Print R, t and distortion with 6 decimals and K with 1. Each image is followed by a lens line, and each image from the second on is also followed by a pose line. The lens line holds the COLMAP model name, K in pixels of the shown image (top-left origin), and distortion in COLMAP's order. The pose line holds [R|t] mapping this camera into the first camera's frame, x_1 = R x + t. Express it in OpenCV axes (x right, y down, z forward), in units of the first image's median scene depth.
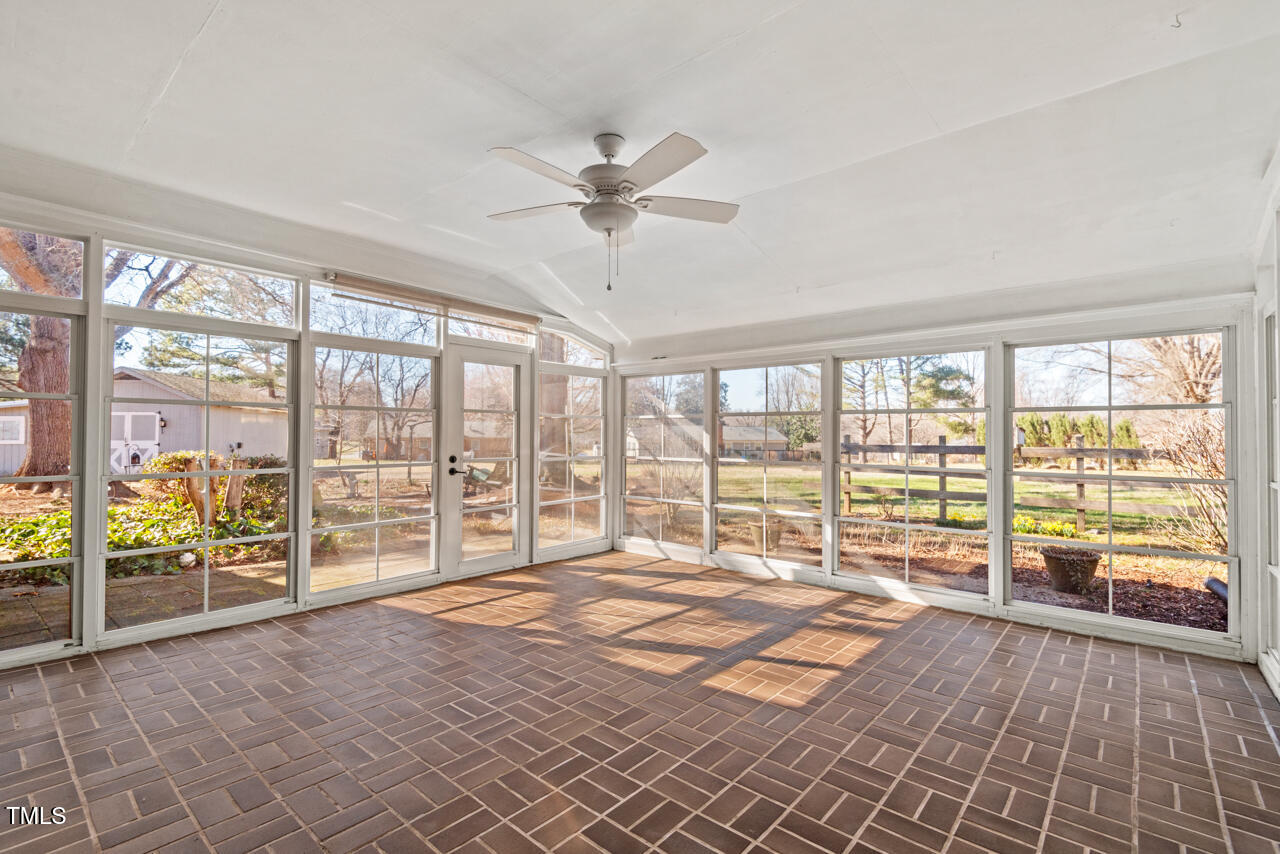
lens RADIAL K [[577.5, 0, 642.0], [0, 577.5, 420.6], [0, 0, 1]] dist [0.032049, -0.019707]
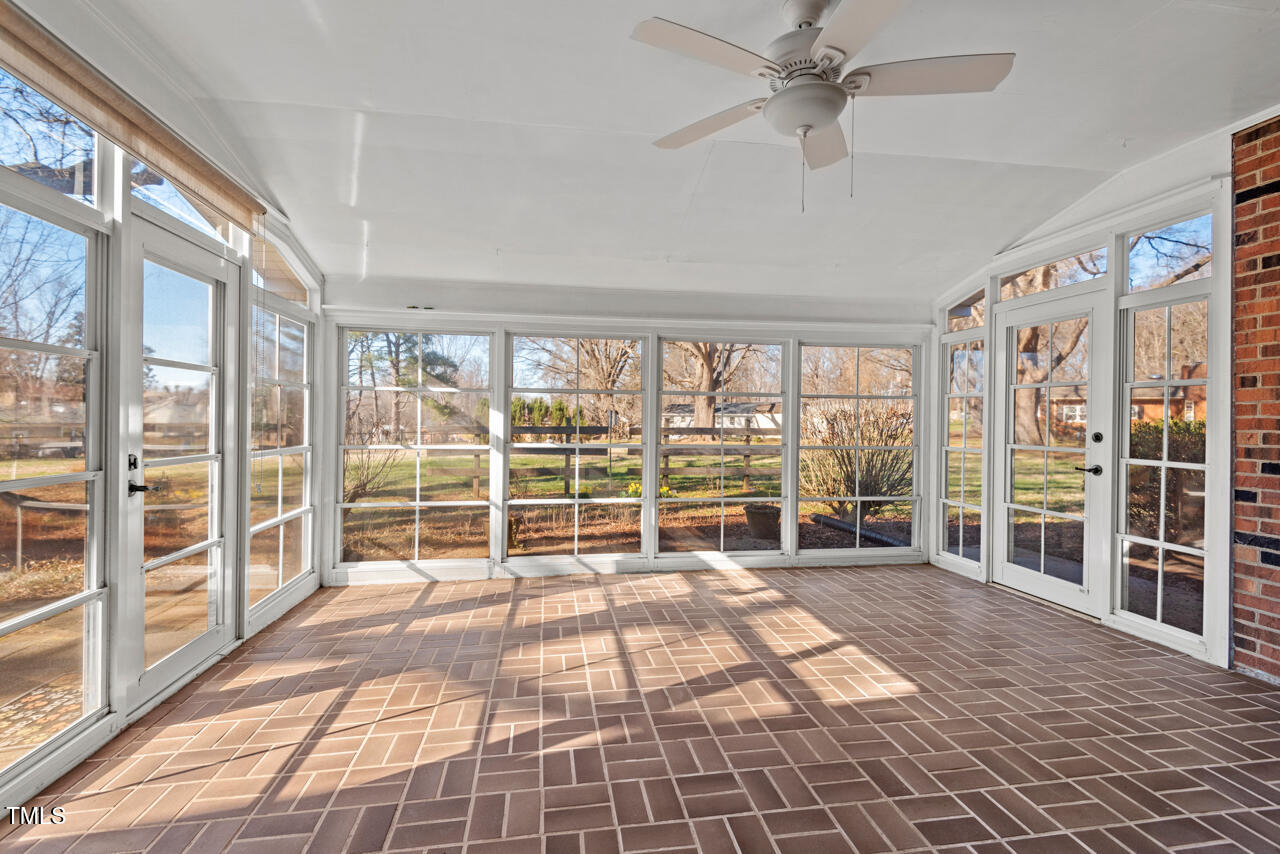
lens RADIAL K [[579.4, 0, 645.1], [0, 579.4, 415.5], [0, 0, 1]] dist [0.031710, -0.020930]
pose [[0.646291, 0.006679, 0.763062, -0.512720], [-0.023299, 0.999668, 0.010983, 0.017942], [-0.762735, -0.024877, 0.646232, 0.465609]]
